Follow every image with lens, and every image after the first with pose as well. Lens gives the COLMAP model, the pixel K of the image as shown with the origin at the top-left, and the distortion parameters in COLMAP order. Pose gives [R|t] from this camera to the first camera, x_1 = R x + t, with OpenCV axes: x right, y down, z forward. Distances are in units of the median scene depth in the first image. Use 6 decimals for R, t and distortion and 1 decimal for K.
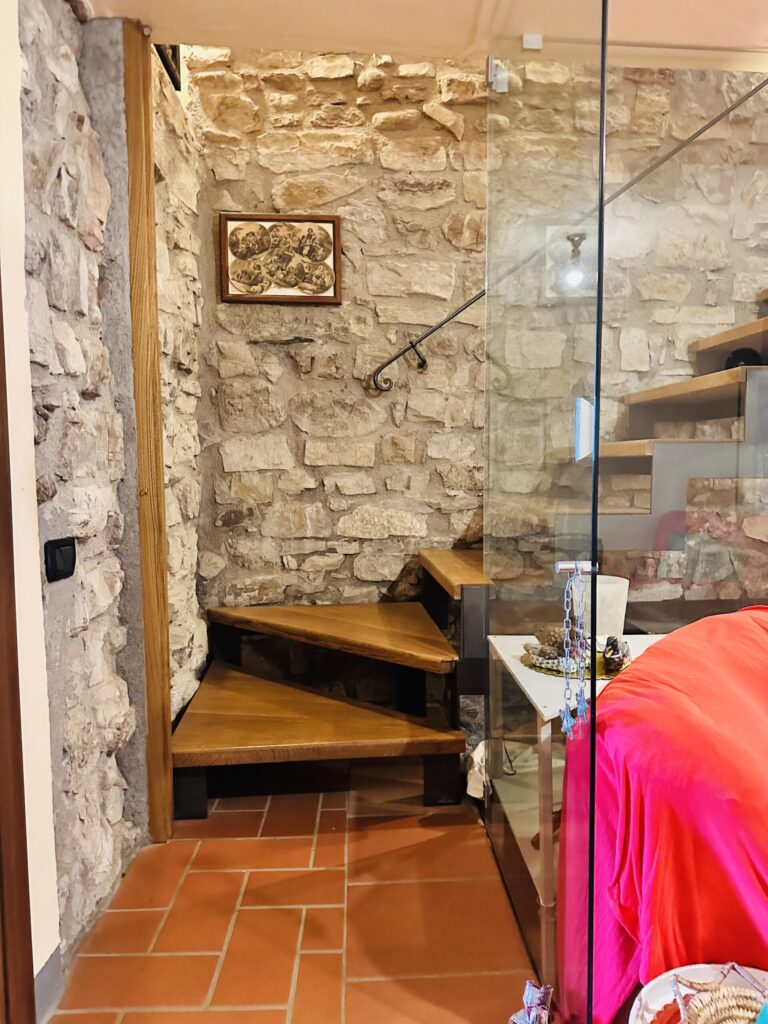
lens RADIAL K [[722.5, 0, 383.7], [0, 722.5, 507.8], [0, 0, 1]] dist [-0.000749, -0.012062]
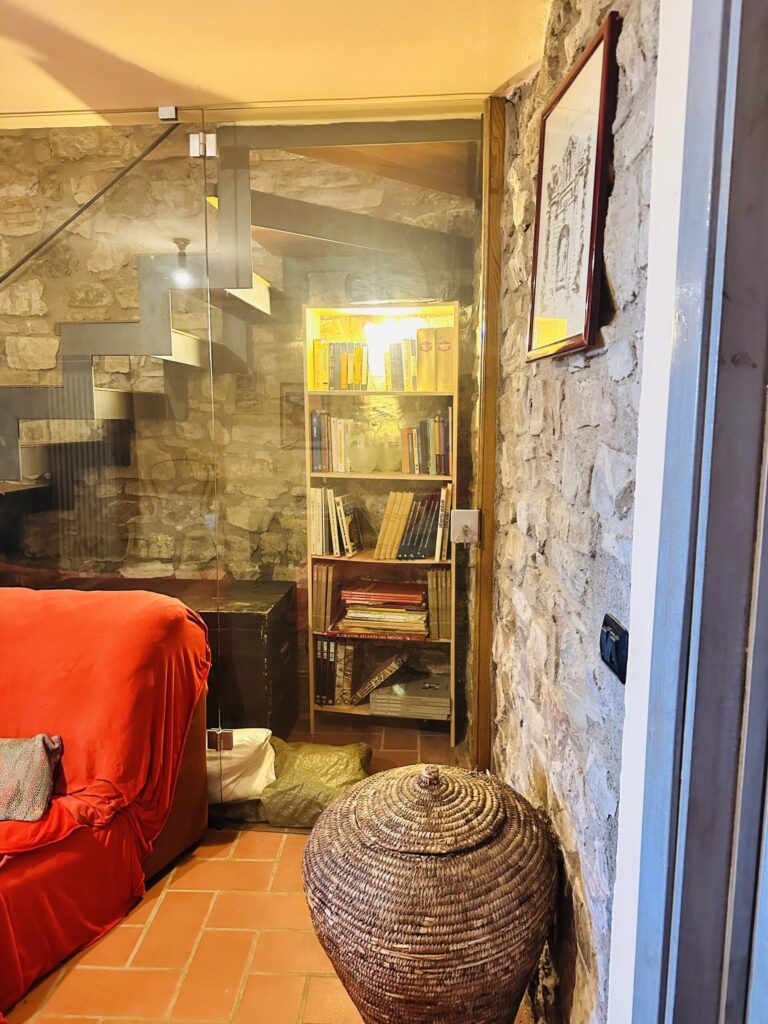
lens RADIAL K [[722.5, 0, 384.4], [0, 722.5, 516.5], [0, 0, 1]] dist [-0.000749, -0.012062]
pose [[0.983805, 0.037248, -0.175331, 0.944670], [-0.026453, 0.997630, 0.063512, -0.048155], [0.177281, -0.057845, 0.982459, -0.038947]]
